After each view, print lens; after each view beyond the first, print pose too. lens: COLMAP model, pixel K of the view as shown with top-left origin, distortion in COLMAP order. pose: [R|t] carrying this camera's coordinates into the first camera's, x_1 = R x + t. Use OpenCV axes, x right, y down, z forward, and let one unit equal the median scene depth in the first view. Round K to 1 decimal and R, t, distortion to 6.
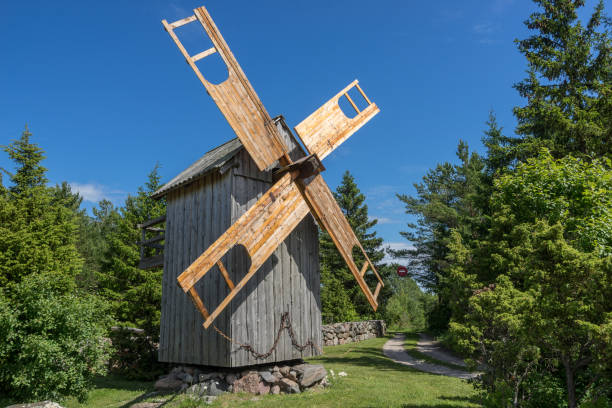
lens RADIAL K [[452.9, 0, 304.4], [0, 452.9, 203.0], [0, 0, 1]] dist [0.017479, -0.003400]
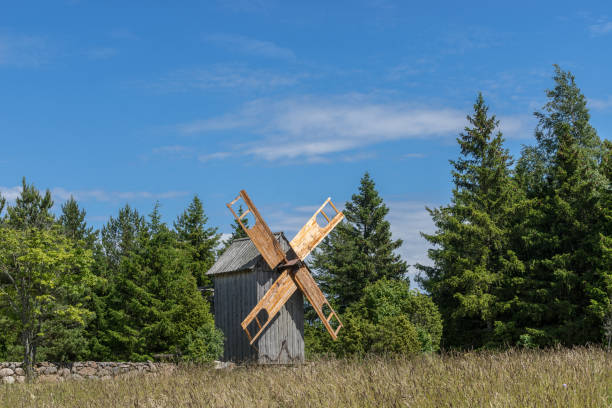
lens RADIAL K [[1237.8, 0, 306.0], [0, 1237.8, 204.0], [0, 0, 1]] dist [0.054479, -0.329811]
pose [[0.999681, 0.003548, -0.025020, 0.182300], [-0.001238, 0.995781, 0.091756, -0.831791], [0.025240, -0.091695, 0.995467, -4.249340]]
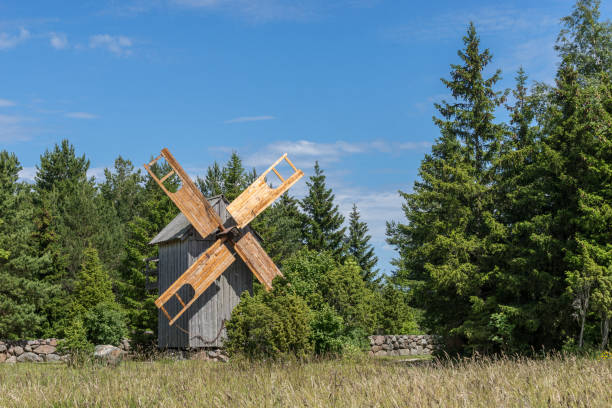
lens RADIAL K [[1237.8, 0, 306.0], [0, 1237.8, 204.0], [0, 0, 1]] dist [0.054479, -0.329811]
pose [[0.964432, -0.014034, -0.263958, 1.490278], [0.048799, 0.990878, 0.125614, -0.755511], [0.259787, -0.134027, 0.956320, -3.309531]]
